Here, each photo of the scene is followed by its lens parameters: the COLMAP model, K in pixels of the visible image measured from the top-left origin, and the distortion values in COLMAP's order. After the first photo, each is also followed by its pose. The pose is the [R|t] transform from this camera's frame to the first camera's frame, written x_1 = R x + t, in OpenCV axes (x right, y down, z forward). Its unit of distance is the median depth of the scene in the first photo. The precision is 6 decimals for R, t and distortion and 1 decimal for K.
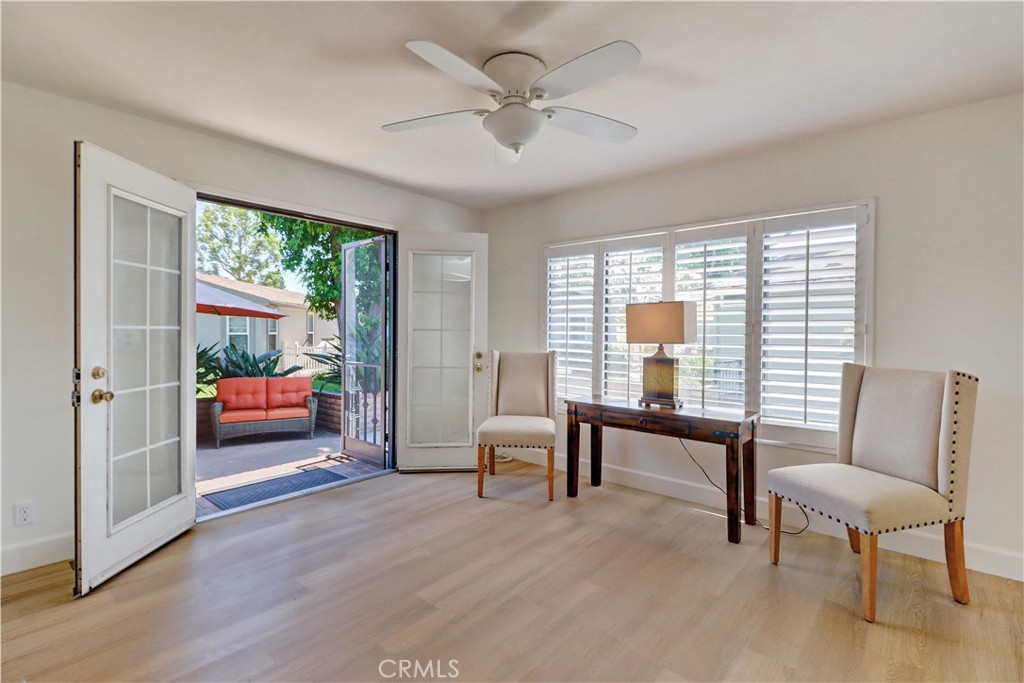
lens RADIAL K [[475.2, 0, 517.0], [0, 475.2, 339.5], [0, 0, 1]] dist [-0.000462, -0.000813]
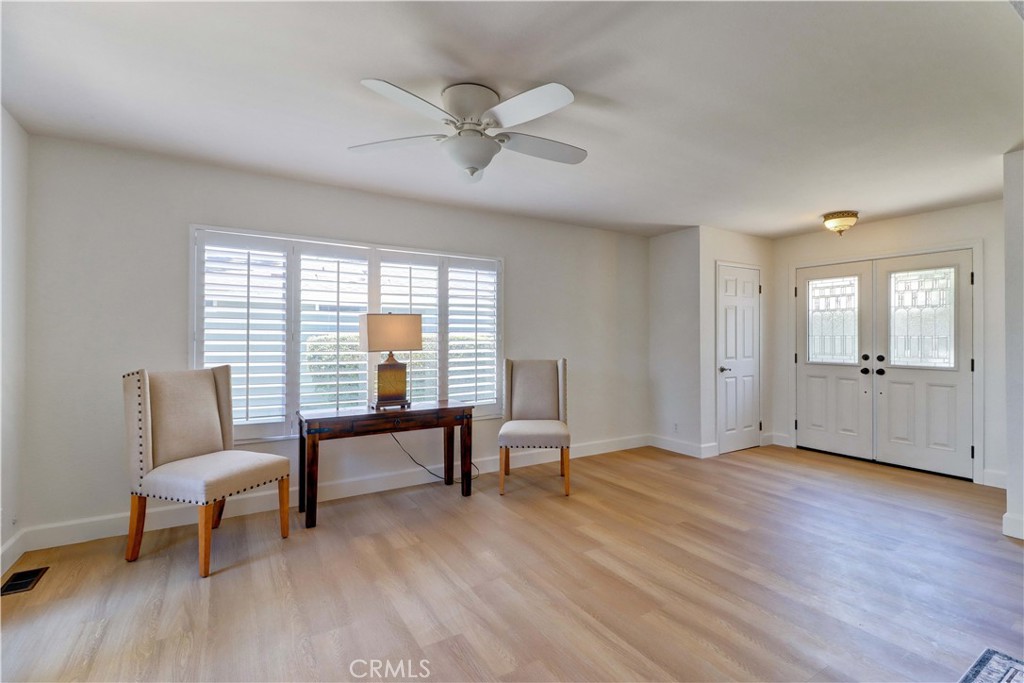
lens RADIAL K [[462.9, 0, 512.0], [0, 462.9, 341.5], [0, 0, 1]] dist [-0.002518, -0.006585]
pose [[0.306218, -0.013834, 0.951861, -0.639303], [0.017268, 0.999811, 0.008976, -0.018436], [-0.951805, 0.013688, 0.306398, 0.400095]]
